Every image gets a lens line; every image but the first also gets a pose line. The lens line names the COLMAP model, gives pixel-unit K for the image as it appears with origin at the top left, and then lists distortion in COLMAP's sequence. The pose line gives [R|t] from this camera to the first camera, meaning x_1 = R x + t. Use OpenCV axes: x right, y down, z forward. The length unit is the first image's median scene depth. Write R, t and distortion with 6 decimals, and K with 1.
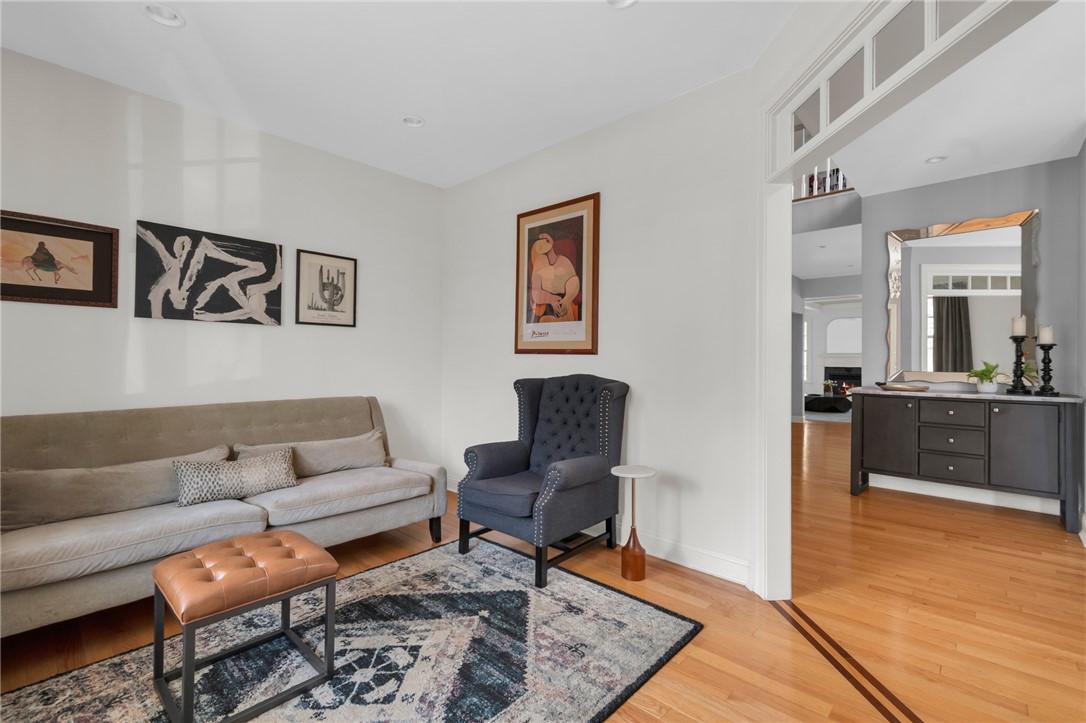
lens RADIAL K [[493.3, 0, 494.9], [0, 493.3, 357.7], [0, 0, 1]] dist [0.007914, -0.000725]
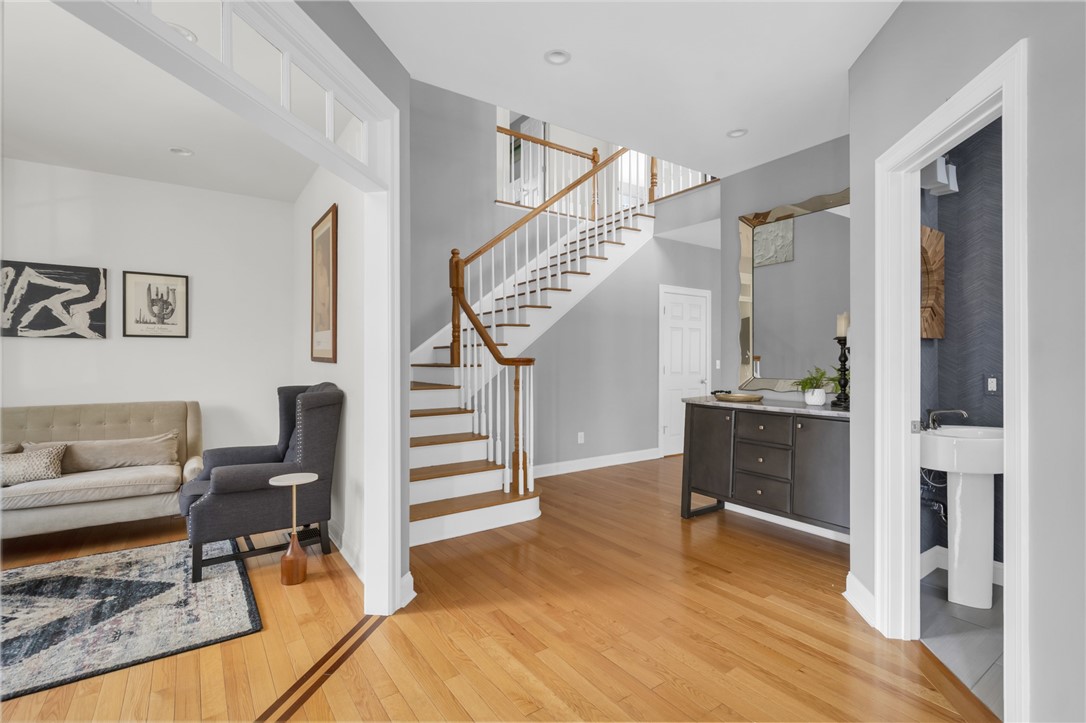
lens RADIAL K [[510.1, 0, 497.7], [0, 510.1, 361.9], [0, 0, 1]] dist [-0.003030, -0.000496]
pose [[0.975424, -0.005116, -0.220275, 0.797520], [0.007759, 0.999908, 0.011134, -0.019607], [0.220197, -0.012570, 0.975374, 0.052845]]
